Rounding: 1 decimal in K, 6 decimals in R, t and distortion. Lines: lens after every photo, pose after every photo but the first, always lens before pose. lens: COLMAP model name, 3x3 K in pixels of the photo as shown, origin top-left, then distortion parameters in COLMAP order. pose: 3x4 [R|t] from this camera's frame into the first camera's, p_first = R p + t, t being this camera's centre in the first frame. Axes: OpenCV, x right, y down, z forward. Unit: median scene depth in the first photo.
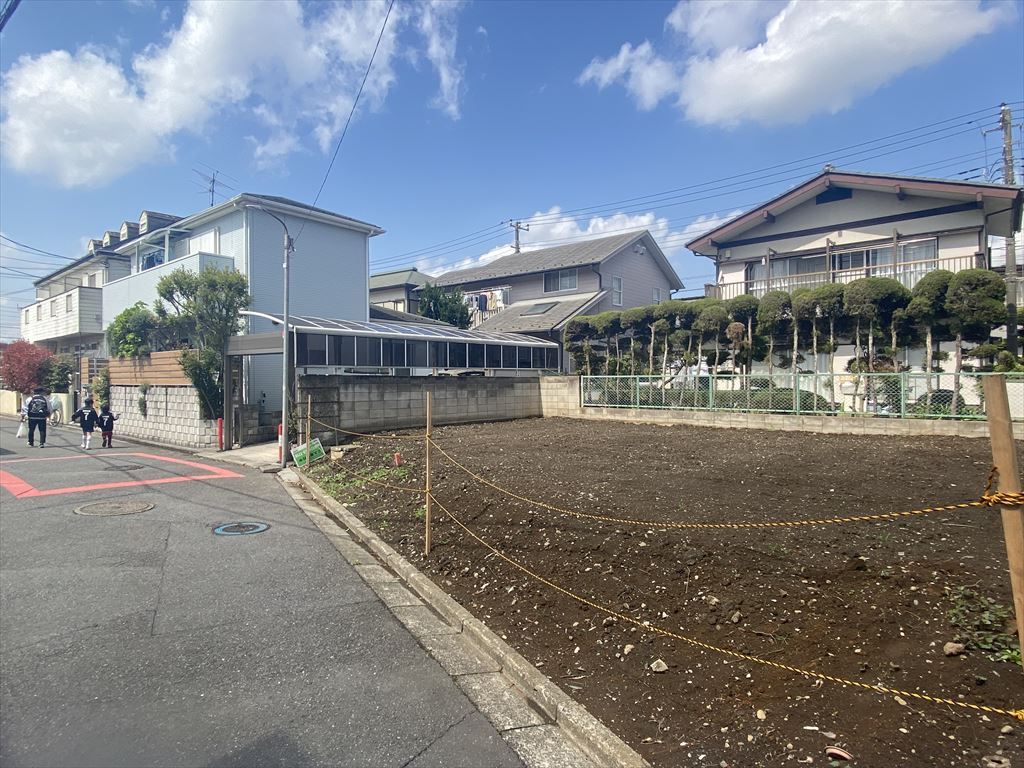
lens RADIAL K [[573.0, 0, 503.9], [0, 573.0, 381.2], [0, 0, 1]] dist [0.044767, -0.043569]
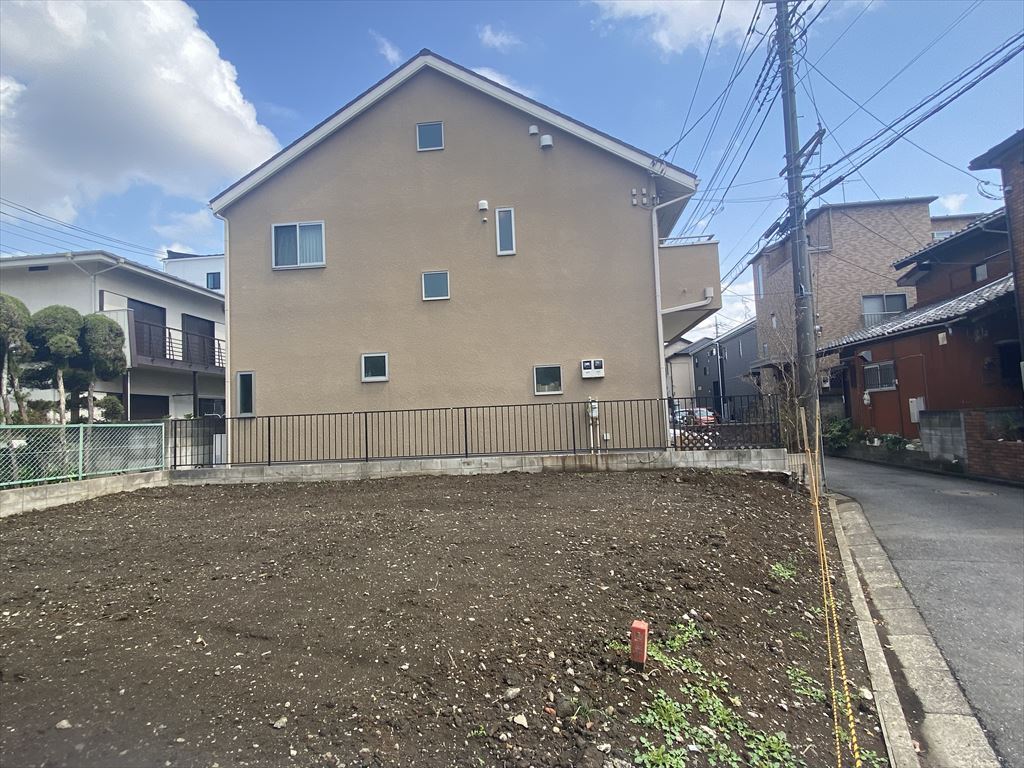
lens RADIAL K [[573.0, 0, 505.2], [0, 573.0, 378.4], [0, 0, 1]] dist [0.044767, -0.043569]
pose [[-0.569749, 0.085125, 0.817398, -0.257000], [0.042612, 0.996343, -0.074059, 0.005843], [-0.820713, -0.007364, -0.571293, 0.756507]]
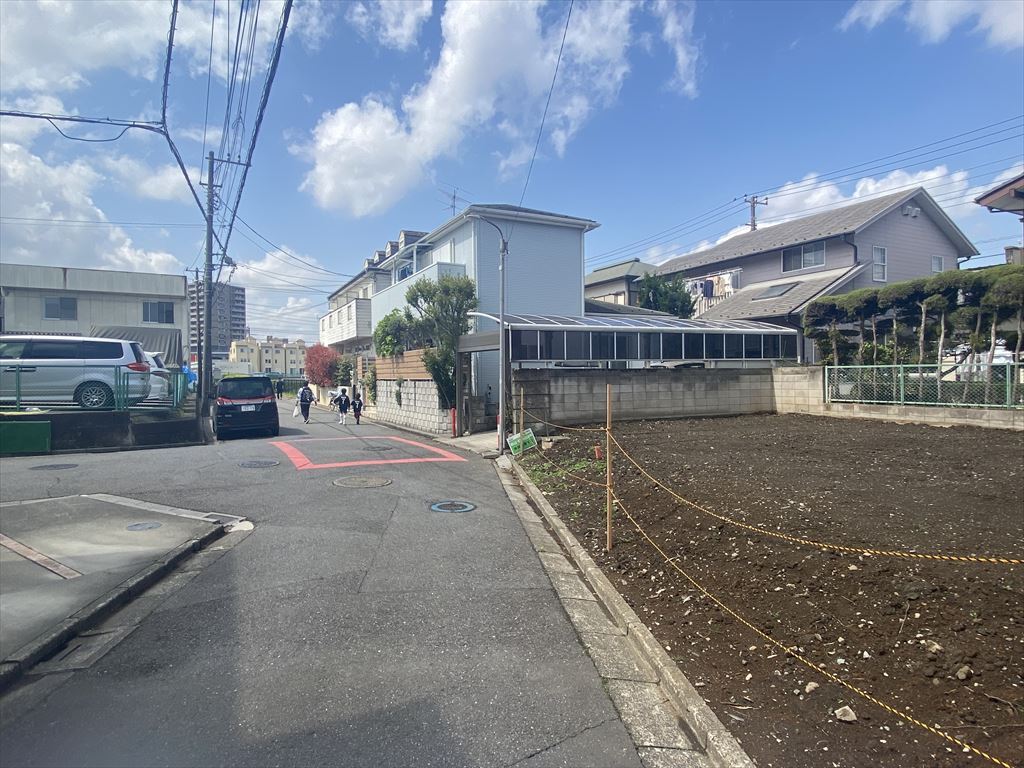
lens RADIAL K [[573.0, 0, 503.1], [0, 573.0, 379.9], [0, 0, 1]] dist [0.044767, -0.043569]
pose [[0.921270, -0.004091, -0.388902, 0.030518], [0.007857, 0.999936, 0.008096, 0.000493], [0.388844, -0.010514, 0.921244, 0.010729]]
